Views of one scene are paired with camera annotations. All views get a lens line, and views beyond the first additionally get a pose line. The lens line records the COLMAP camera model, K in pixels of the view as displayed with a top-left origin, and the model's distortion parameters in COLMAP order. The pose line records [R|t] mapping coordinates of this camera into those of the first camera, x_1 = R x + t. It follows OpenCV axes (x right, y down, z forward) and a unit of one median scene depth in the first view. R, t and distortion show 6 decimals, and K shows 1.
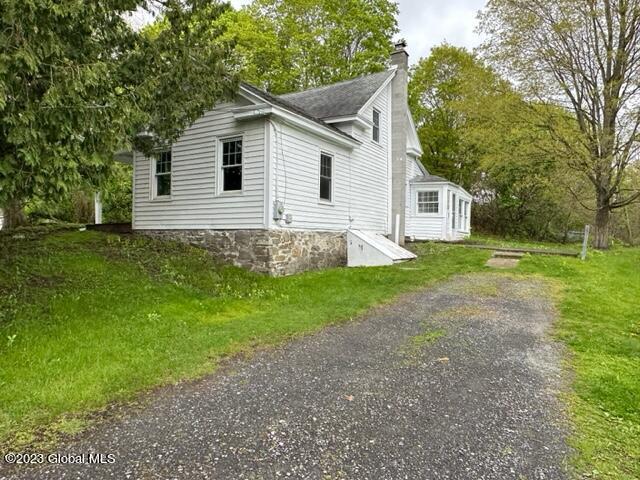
lens RADIAL K [[428.7, 0, 319.2], [0, 428.7, 244.6], [0, 0, 1]] dist [0.007815, 0.008312]
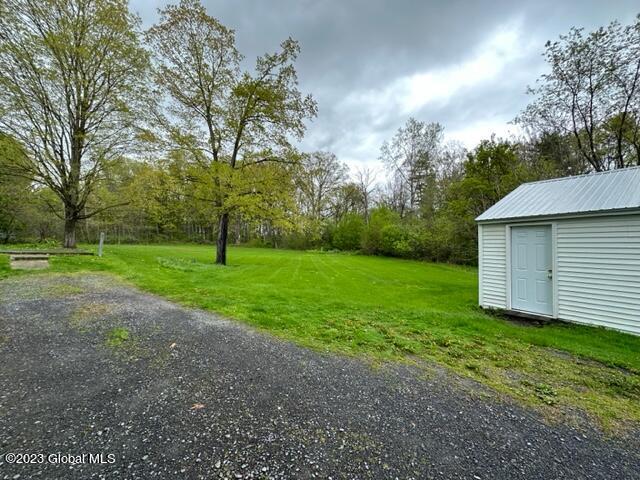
lens RADIAL K [[253.9, 0, 319.3], [0, 253.9, 242.7], [0, 0, 1]] dist [0.000226, 0.000216]
pose [[0.111734, -0.017340, 0.993587, -0.136750], [0.015712, 0.999754, 0.015681, -0.012275], [-0.993614, 0.013860, 0.111979, 0.172708]]
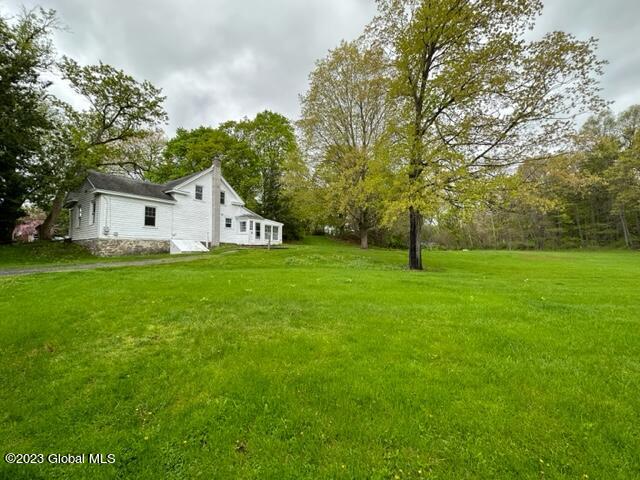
lens RADIAL K [[253.9, 0, 320.5], [0, 253.9, 239.8], [0, 0, 1]] dist [0.000226, 0.000216]
pose [[0.999213, -0.021539, -0.033295, 0.895158], [0.019470, 0.997933, -0.061246, 0.065629], [0.034545, 0.060549, 0.997567, -0.308728]]
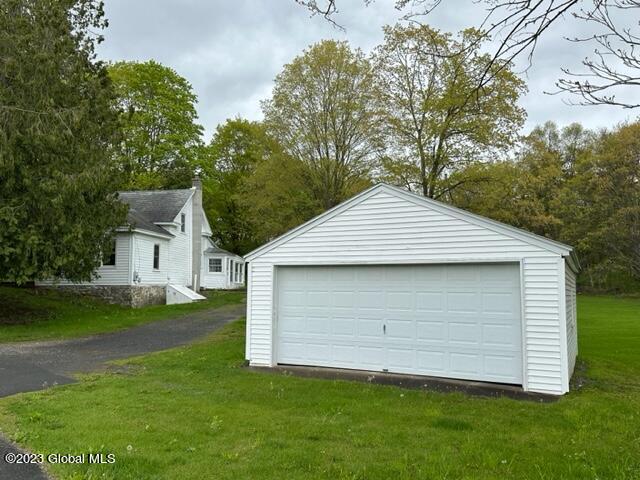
lens RADIAL K [[522.0, 0, 325.8], [0, 522.0, 241.5], [0, 0, 1]] dist [0.093675, -0.113169]
pose [[0.913992, 0.022775, 0.405092, -0.221236], [0.017913, 0.995185, -0.096369, 0.012050], [-0.405336, 0.095337, 0.909183, -1.287193]]
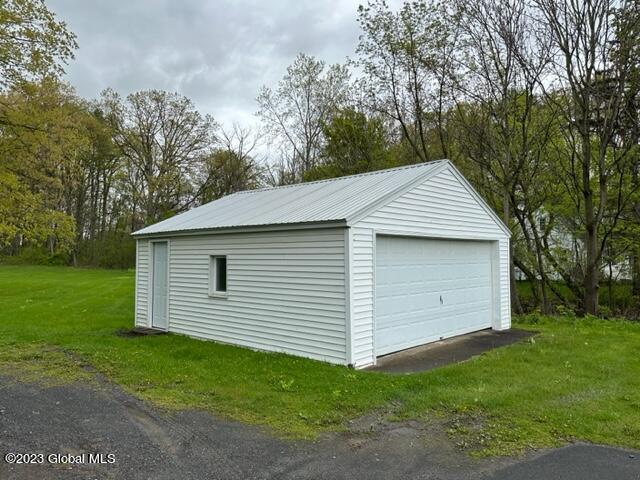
lens RADIAL K [[472.7, 0, 323.2], [0, 472.7, 245.1], [0, 0, 1]] dist [0.030606, -0.000651]
pose [[-0.137671, 0.002247, 0.990475, -0.530999], [0.012618, 0.999920, -0.000514, -0.019863], [-0.990398, 0.012427, -0.137689, -0.328922]]
